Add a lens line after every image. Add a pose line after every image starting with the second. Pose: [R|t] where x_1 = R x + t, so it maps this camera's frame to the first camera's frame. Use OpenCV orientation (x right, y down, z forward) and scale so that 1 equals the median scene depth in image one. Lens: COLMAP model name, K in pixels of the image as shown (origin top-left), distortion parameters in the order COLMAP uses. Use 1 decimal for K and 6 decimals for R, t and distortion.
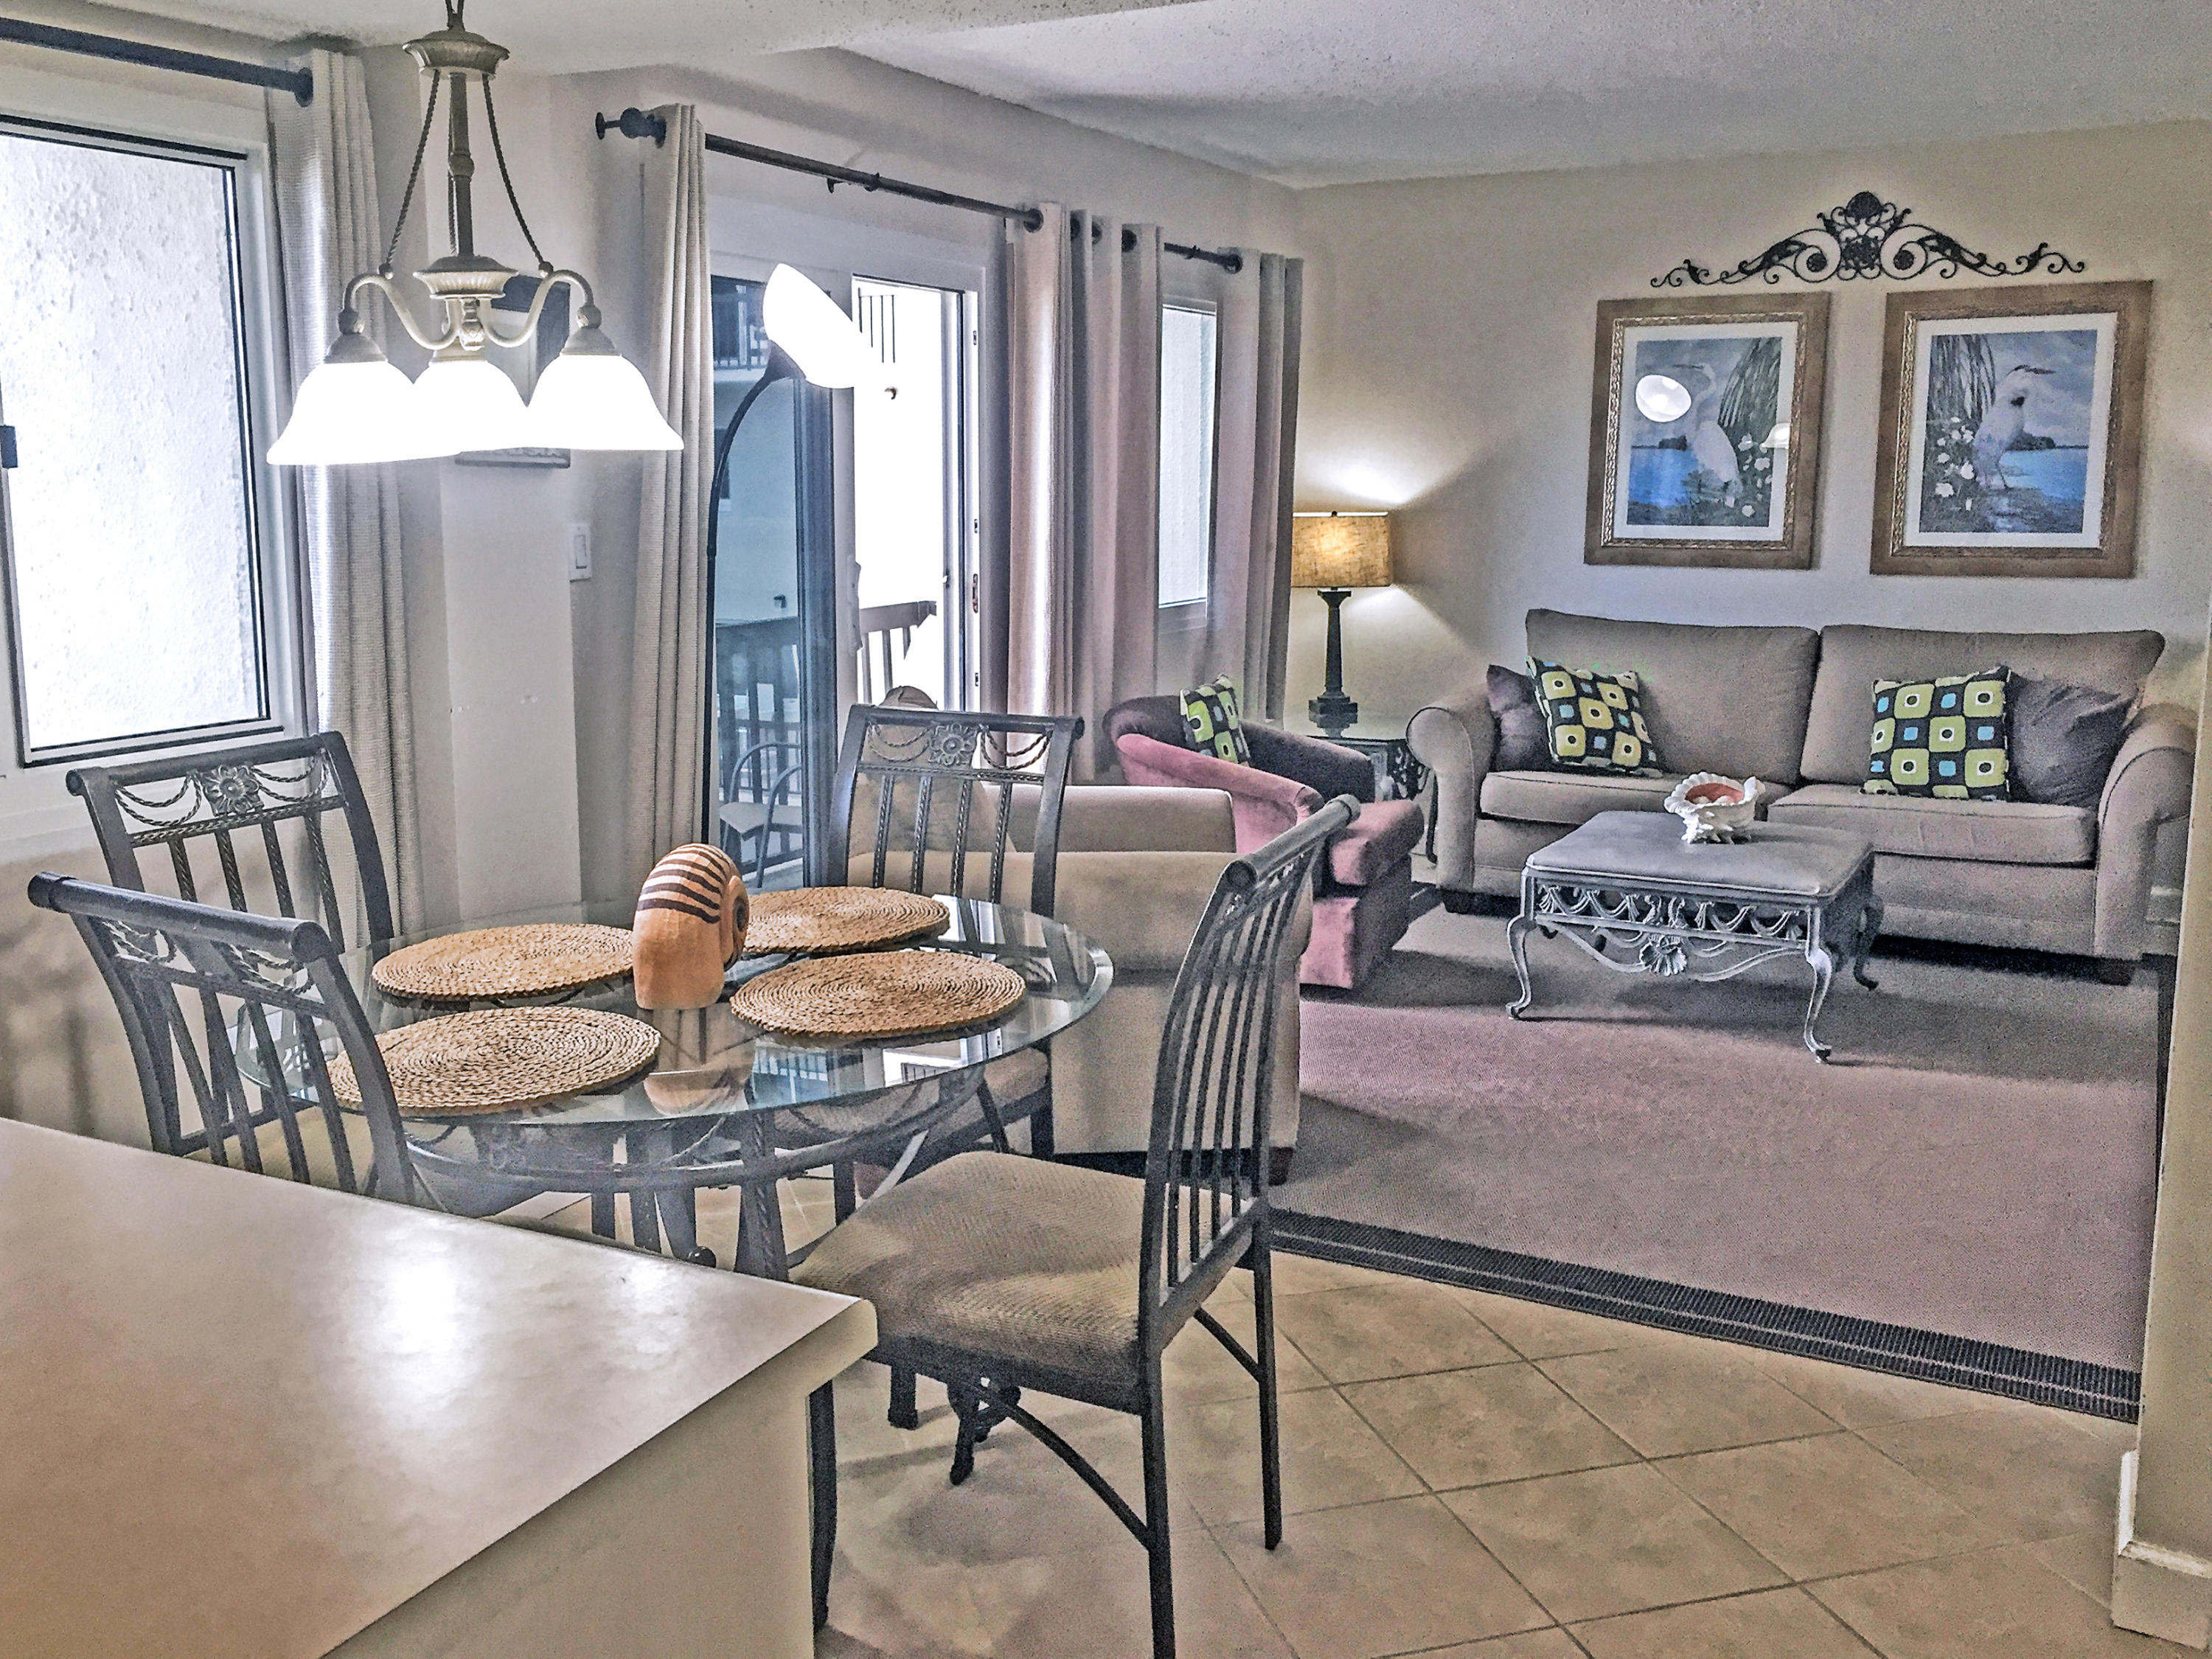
lens RADIAL K [[1941.5, 0, 1119.4], [0, 1941.5, 783.4], [0, 0, 1]] dist [0.090750, -0.038951]
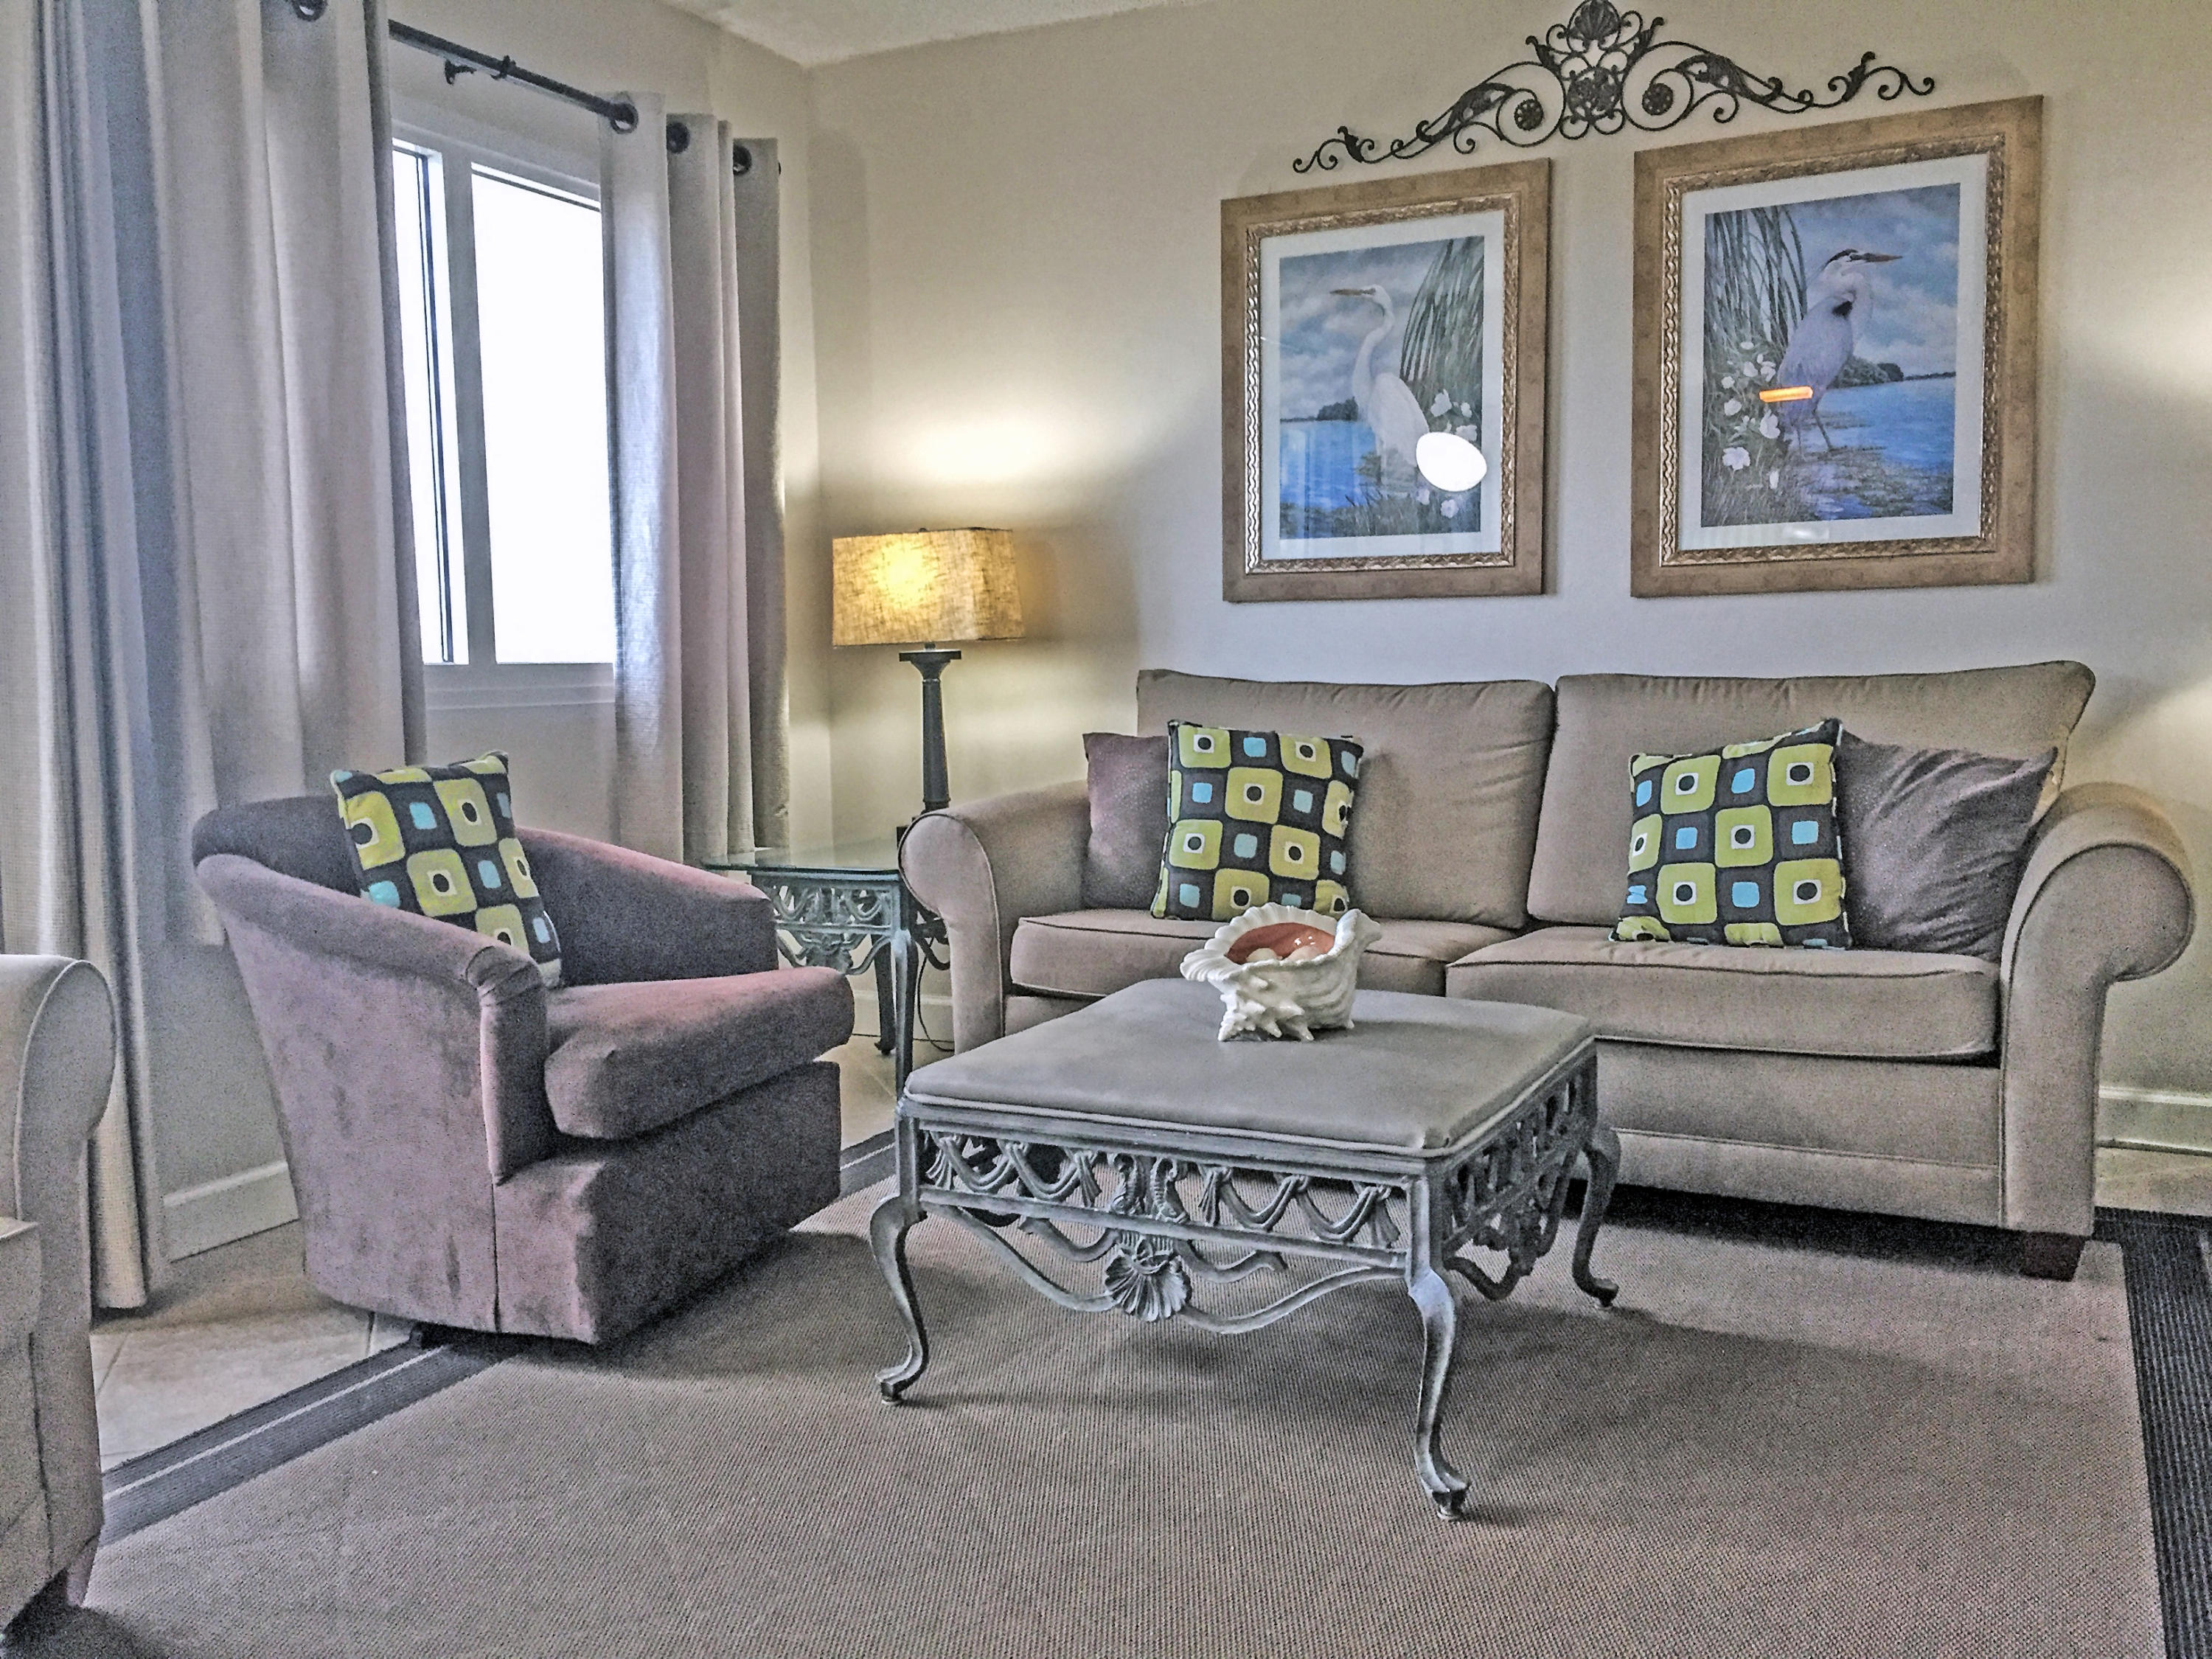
lens RADIAL K [[1941.5, 0, 1104.4], [0, 1941.5, 820.4], [0, 0, 1]] dist [0.090750, -0.038951]
pose [[0.999320, -0.018527, 0.031889, 0.200094], [0.020646, 0.997508, -0.067463, 0.005542], [-0.030560, 0.068075, 0.997212, 0.399815]]
